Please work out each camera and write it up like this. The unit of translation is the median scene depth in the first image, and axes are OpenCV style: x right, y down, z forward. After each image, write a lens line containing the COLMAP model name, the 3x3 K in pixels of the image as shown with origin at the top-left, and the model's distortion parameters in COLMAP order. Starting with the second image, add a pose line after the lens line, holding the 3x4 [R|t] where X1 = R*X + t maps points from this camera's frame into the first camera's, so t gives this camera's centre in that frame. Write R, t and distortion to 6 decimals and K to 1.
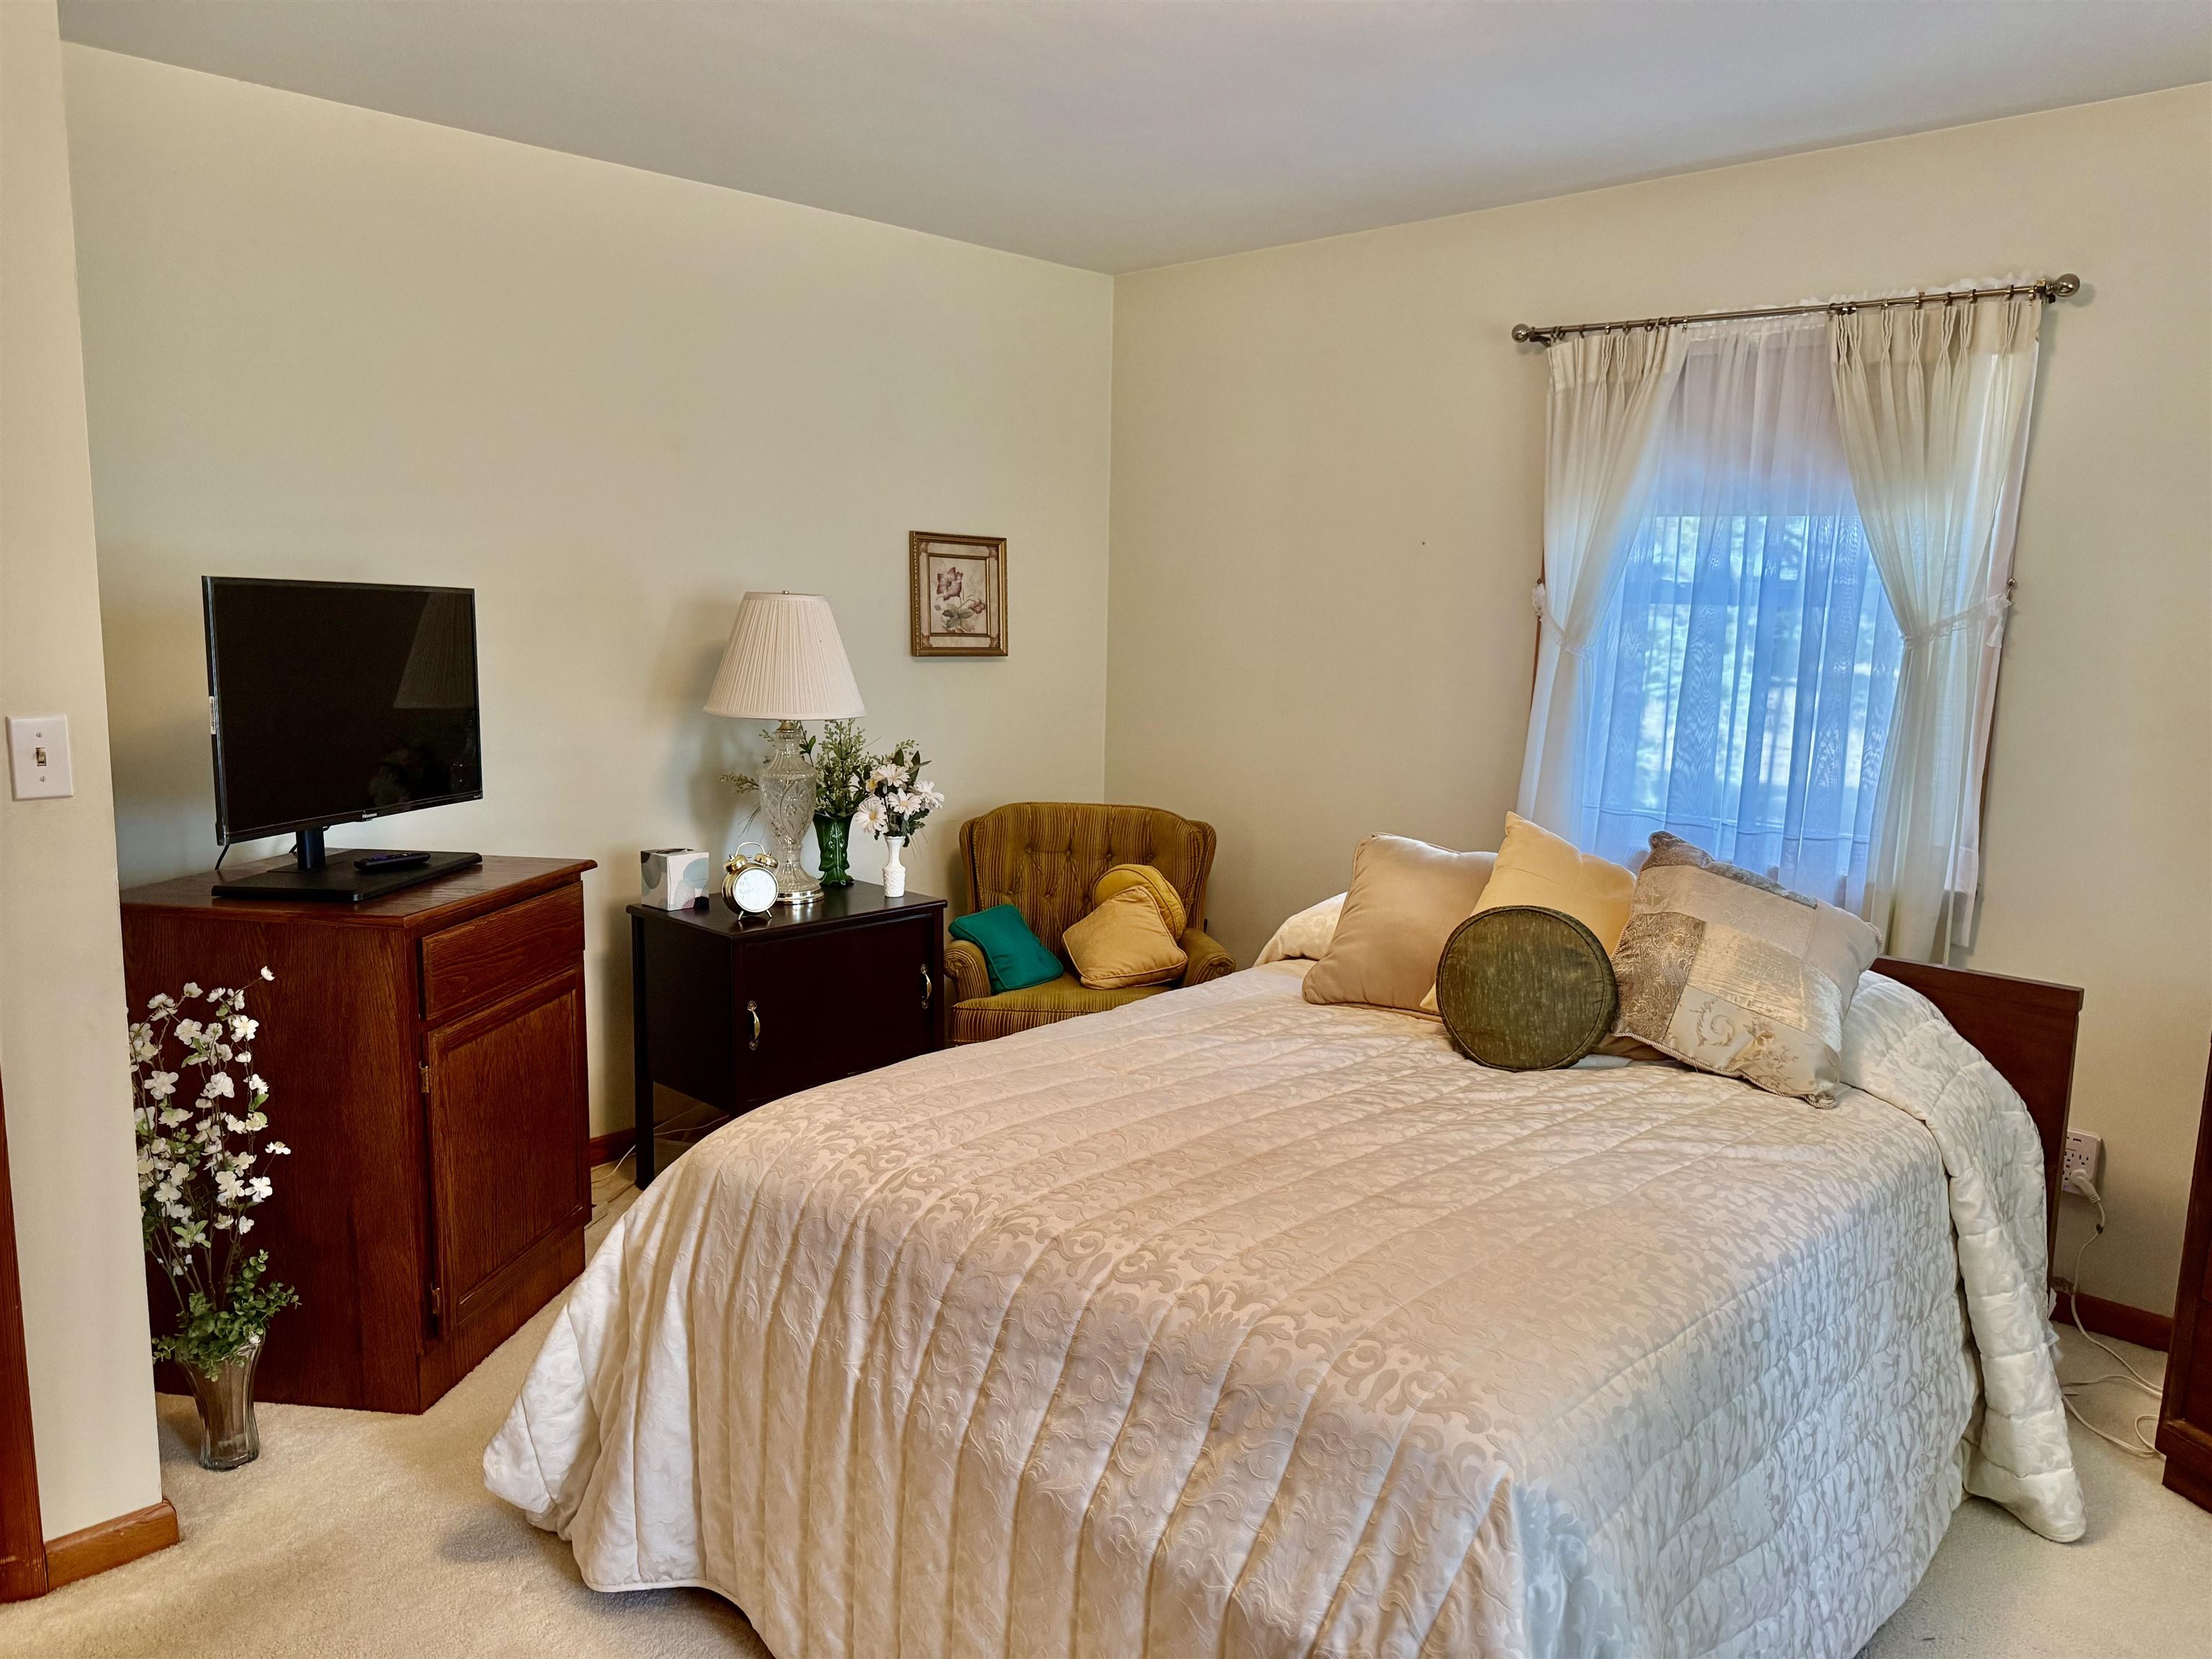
lens RADIAL K [[1543.8, 0, 1108.3], [0, 1543.8, 840.1], [0, 0, 1]] dist [0.002128, 0.002309]
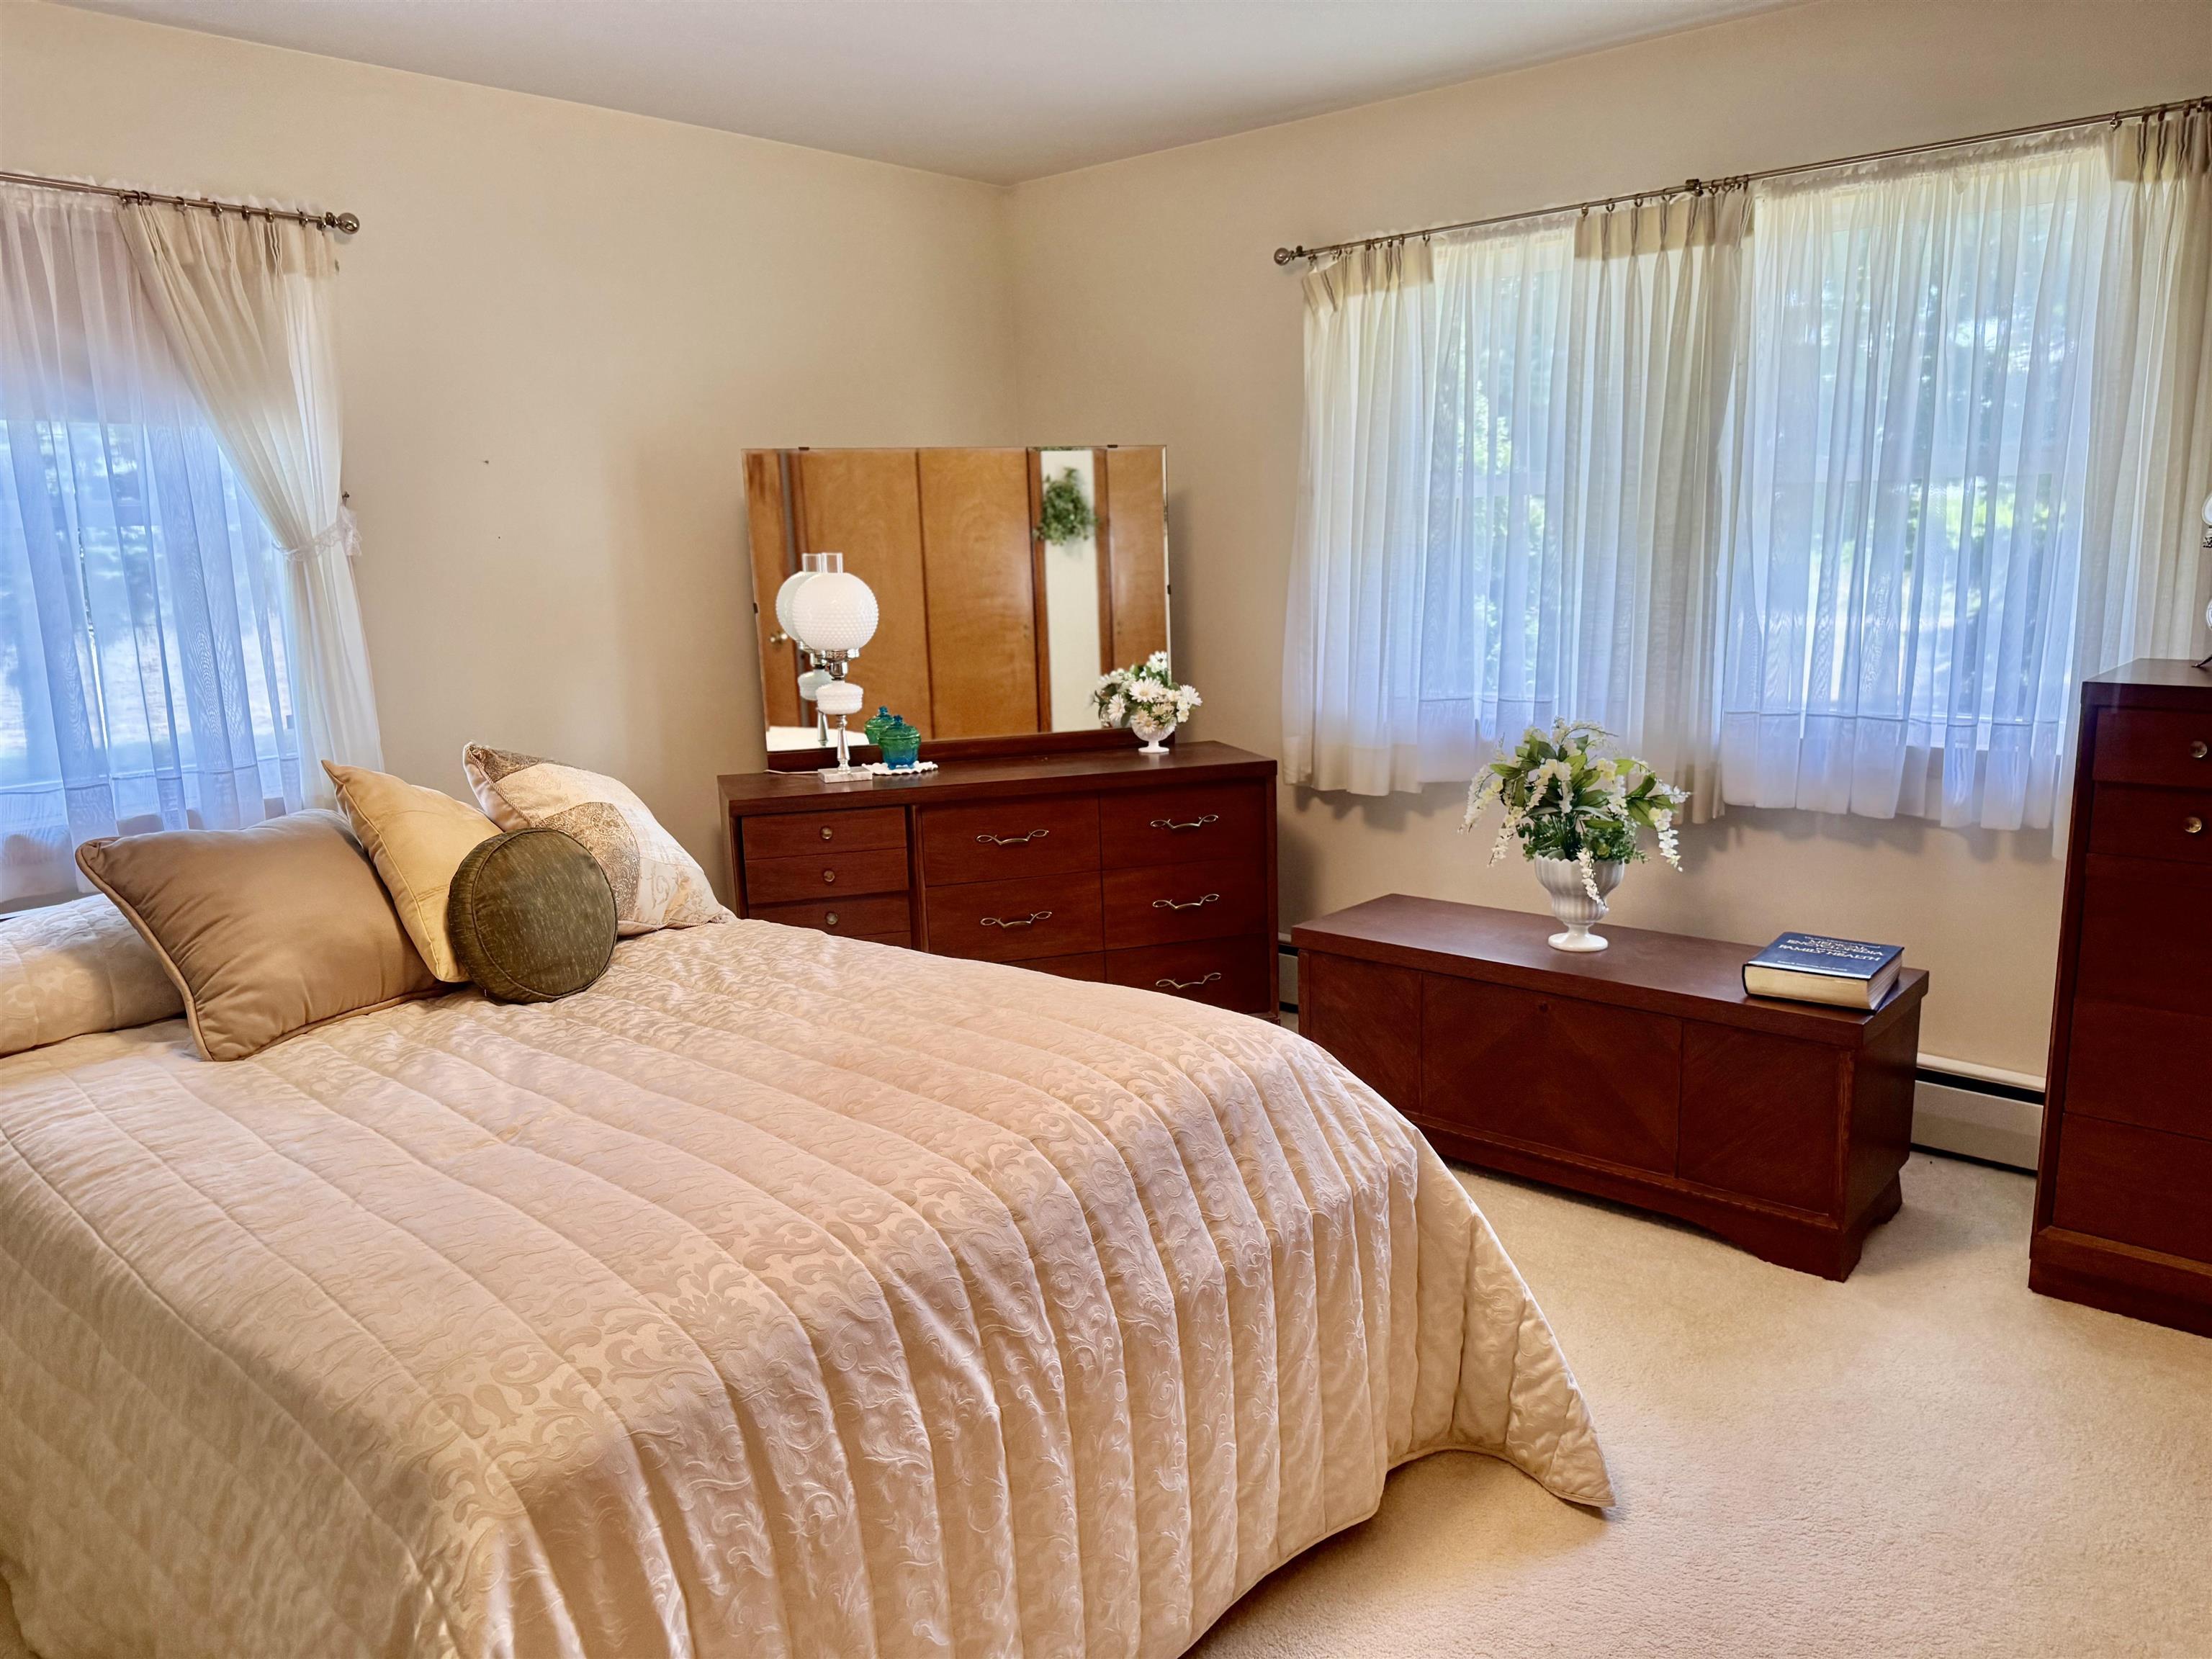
lens RADIAL K [[1543.8, 0, 1110.0], [0, 1543.8, 831.0], [0, 0, 1]] dist [0.002128, 0.002309]
pose [[-0.043366, -0.218774, 0.974812, -0.918290], [0.181982, 0.957676, 0.223024, -0.140930], [-0.982345, 0.187070, -0.001718, 0.862666]]
